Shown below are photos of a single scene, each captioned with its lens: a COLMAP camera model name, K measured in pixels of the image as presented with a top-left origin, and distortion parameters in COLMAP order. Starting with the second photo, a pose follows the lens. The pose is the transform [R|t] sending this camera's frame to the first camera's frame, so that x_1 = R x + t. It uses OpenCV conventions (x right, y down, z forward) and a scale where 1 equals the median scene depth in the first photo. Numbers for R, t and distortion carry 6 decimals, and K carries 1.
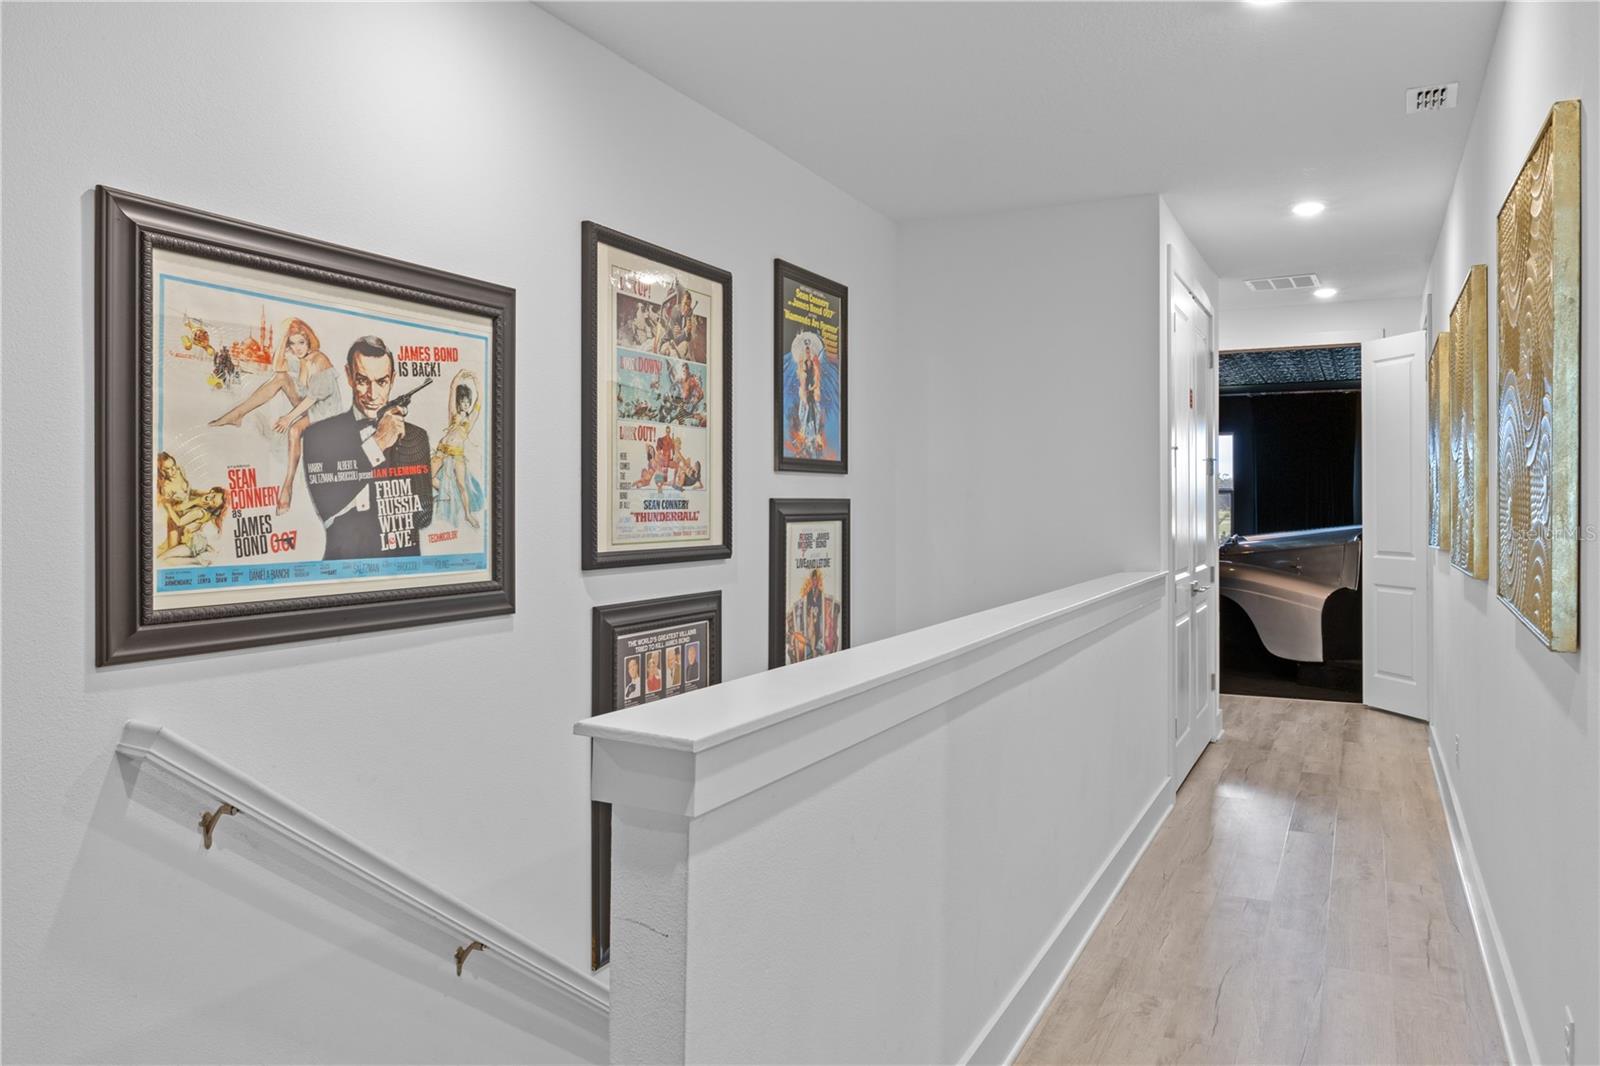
lens RADIAL K [[1115.9, 0, 797.4], [0, 1115.9, 519.1], [0, 0, 1]] dist [-0.010081, -0.004298]
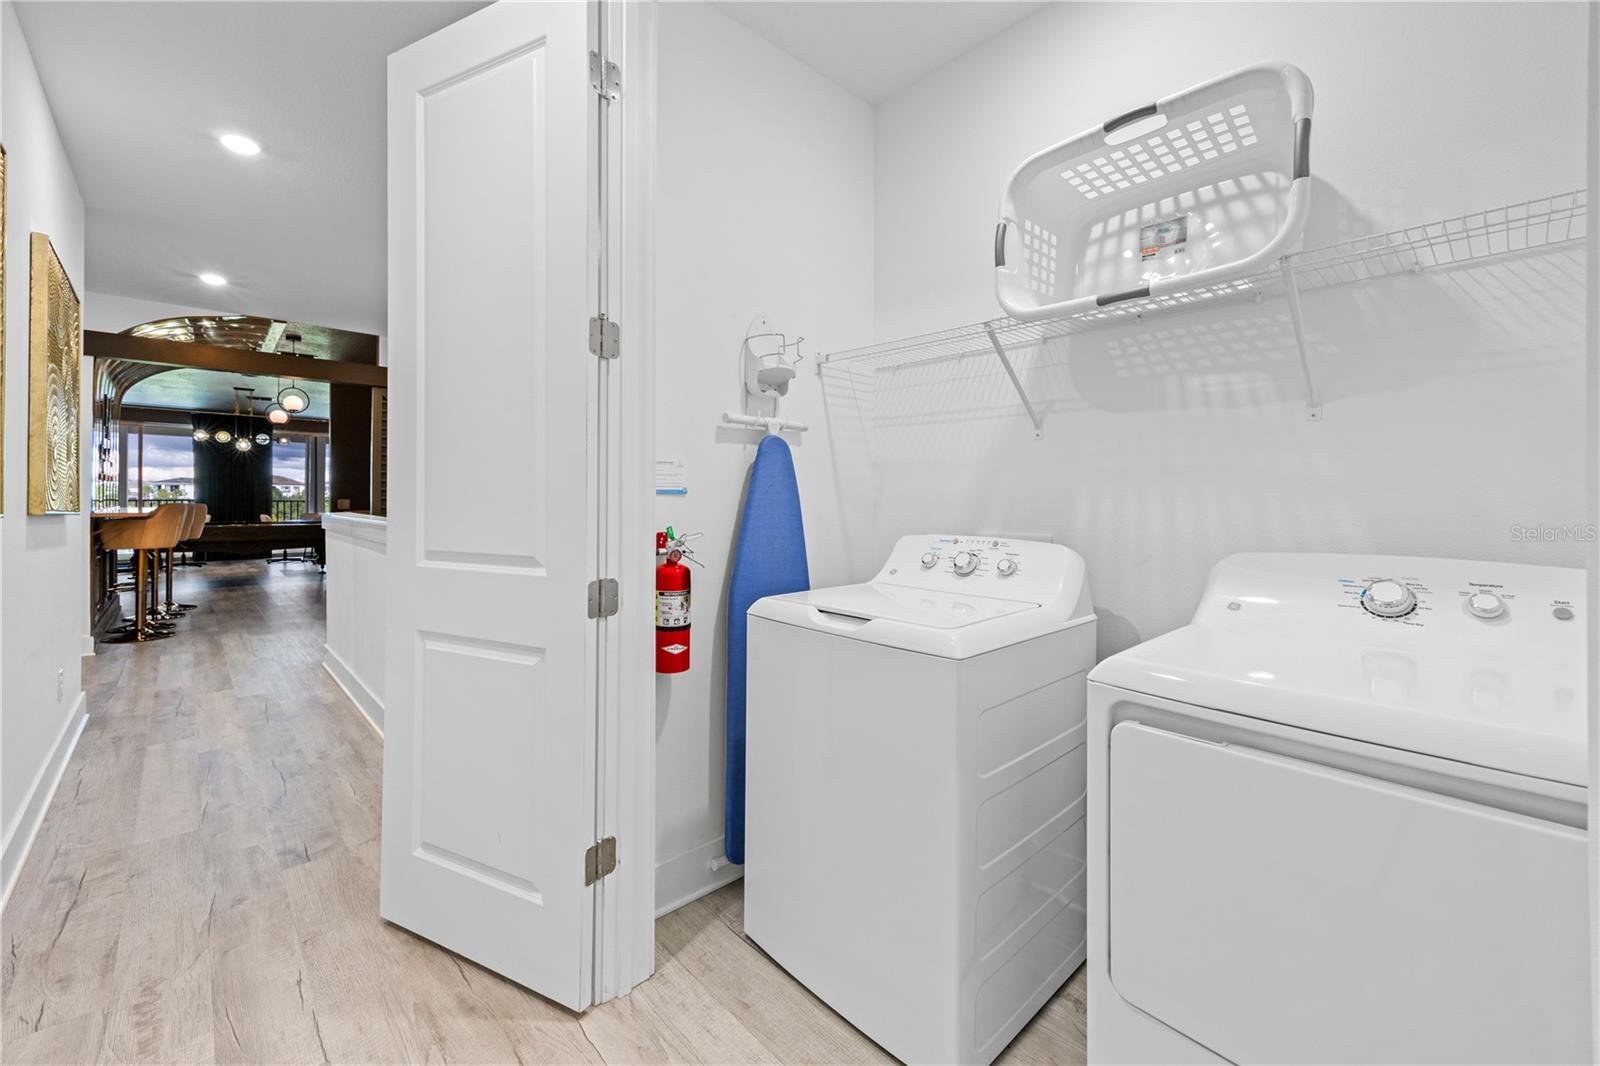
lens RADIAL K [[649.4, 0, 795.2], [0, 649.4, 499.6], [0, 0, 1]] dist [0.001445, -0.000388]
pose [[-0.340369, 0.004100, -0.940283, 0.900499], [-0.017597, 0.999788, 0.010729, 0.021113], [0.940127, 0.020198, -0.340225, 1.804054]]
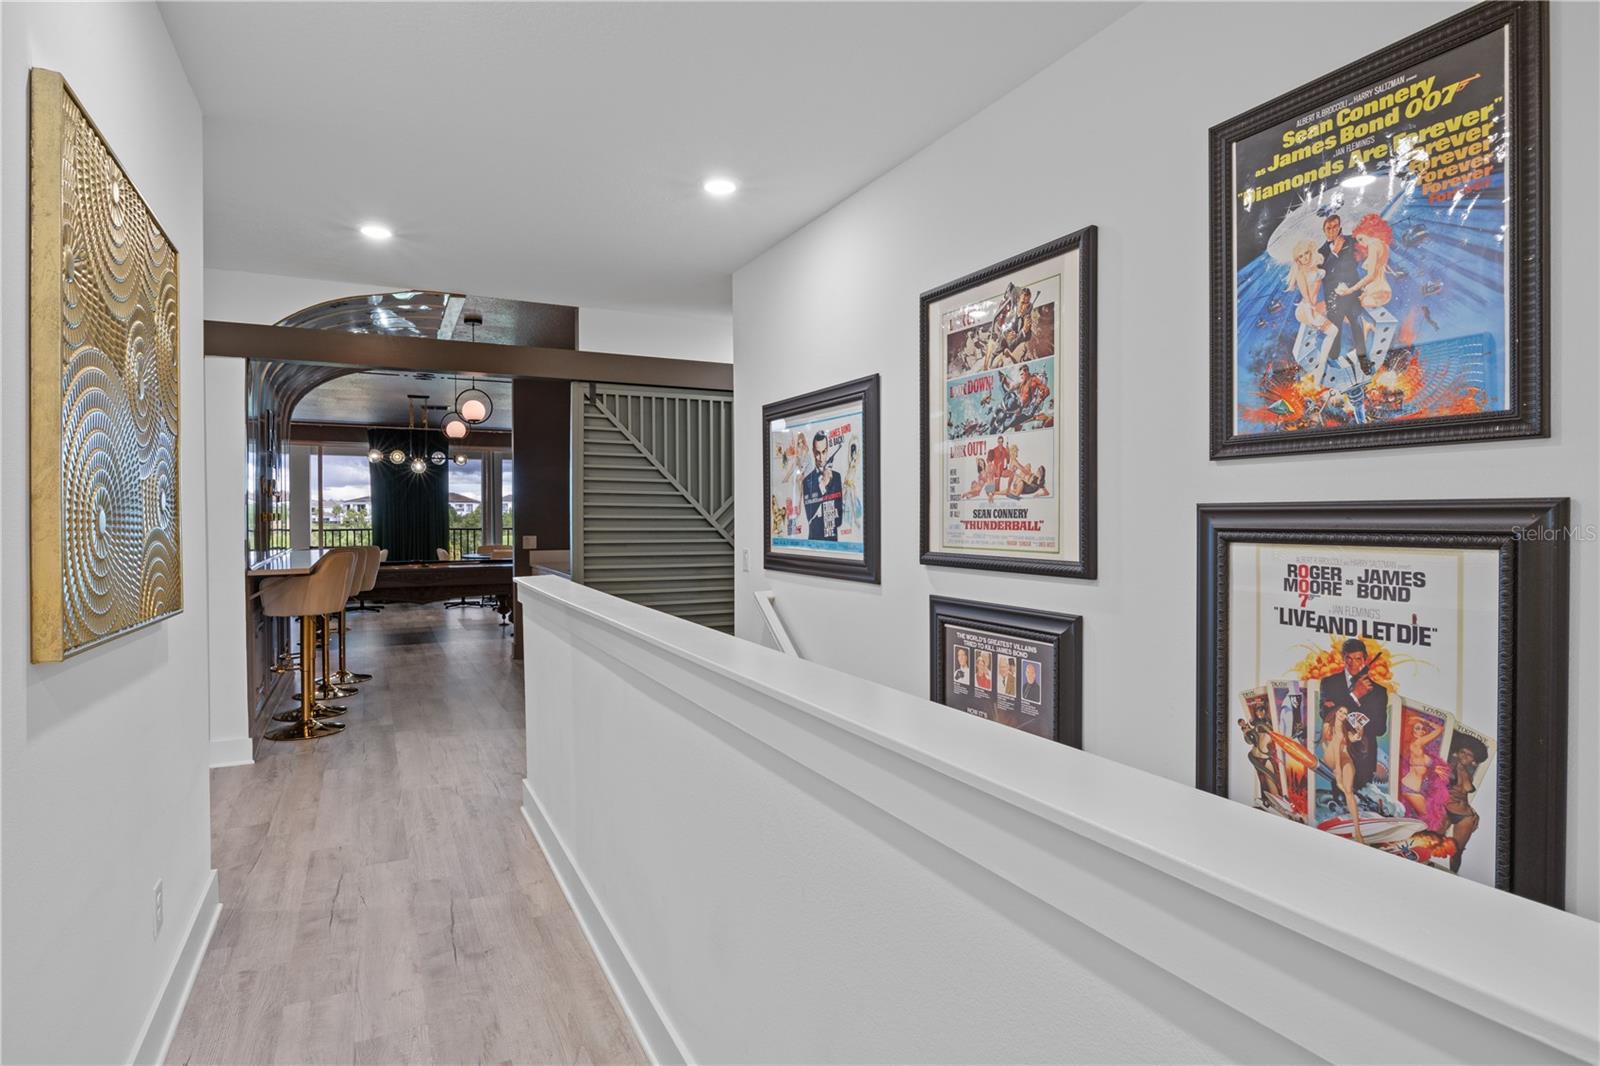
lens RADIAL K [[873.4, 0, 799.3], [0, 873.4, 530.2], [0, 0, 1]] dist [0.001737, 0.002554]
pose [[-0.598947, 0.019516, -0.800551, 0.665145], [-0.005104, 0.999590, 0.028187, -0.020352], [0.800772, 0.020969, -0.598602, 1.401395]]
